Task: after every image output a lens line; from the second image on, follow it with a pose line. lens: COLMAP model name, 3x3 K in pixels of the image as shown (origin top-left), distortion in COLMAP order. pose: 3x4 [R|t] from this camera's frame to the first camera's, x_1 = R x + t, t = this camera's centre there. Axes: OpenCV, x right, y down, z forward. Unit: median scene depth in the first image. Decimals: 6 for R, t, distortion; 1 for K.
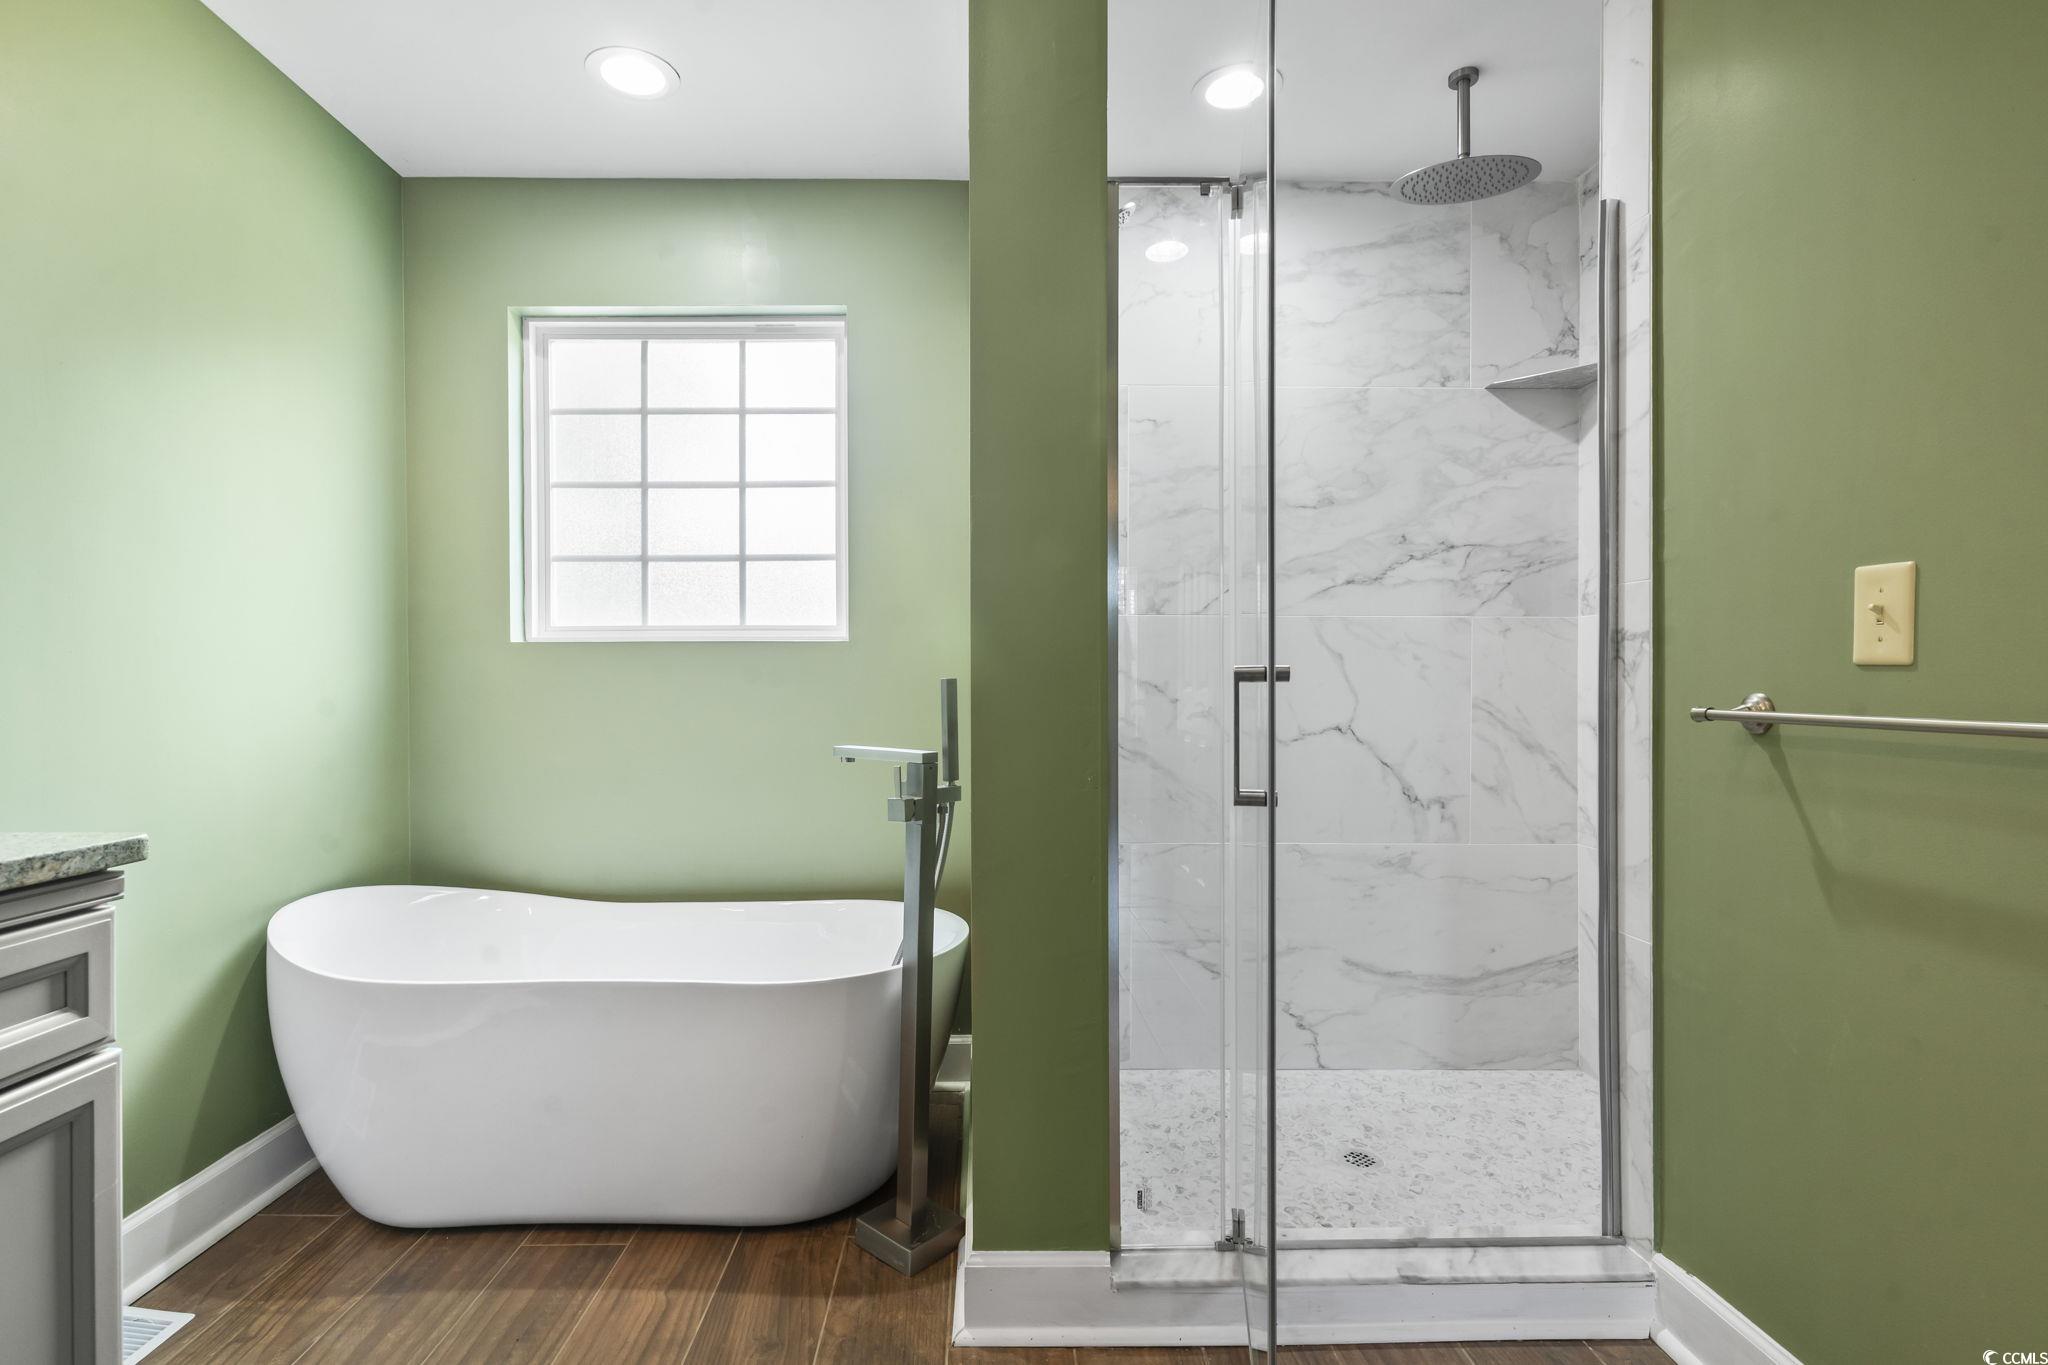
lens RADIAL K [[1012.1, 0, 1016.5], [0, 1012.1, 691.0], [0, 0, 1]] dist [-0.000186, -0.001909]
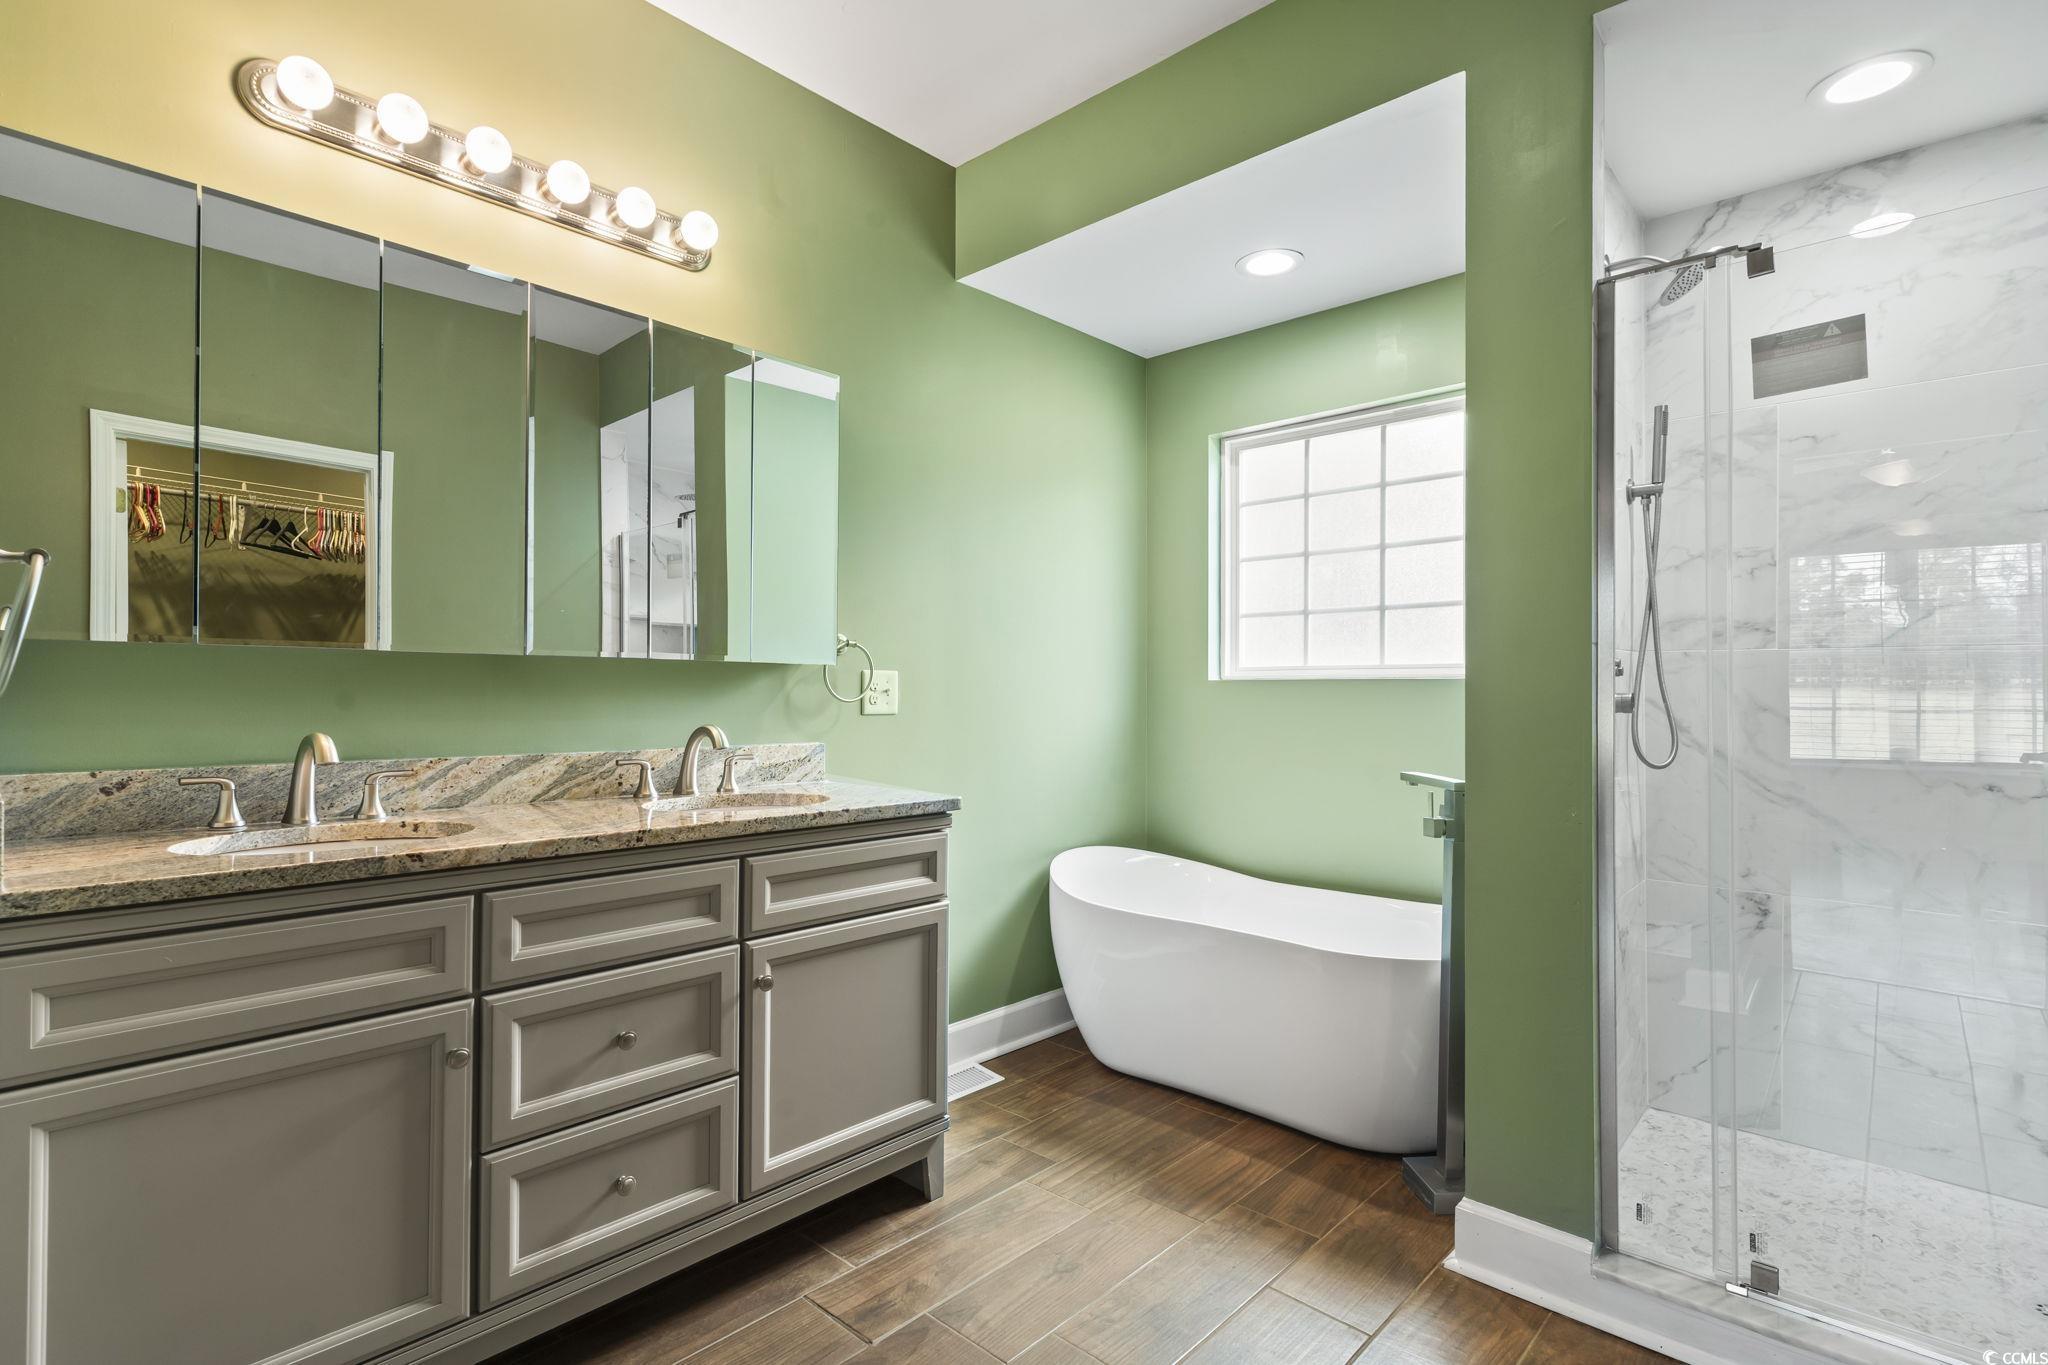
lens RADIAL K [[984.6, 0, 1024.0], [0, 984.6, 682.5], [0, 0, 1]] dist [-0.000189, 0.000632]
pose [[0.730829, -0.001549, -0.682558, 0.323086], [-0.011900, 0.999817, -0.015011, -0.032657], [0.682456, 0.019093, 0.730677, -0.199312]]
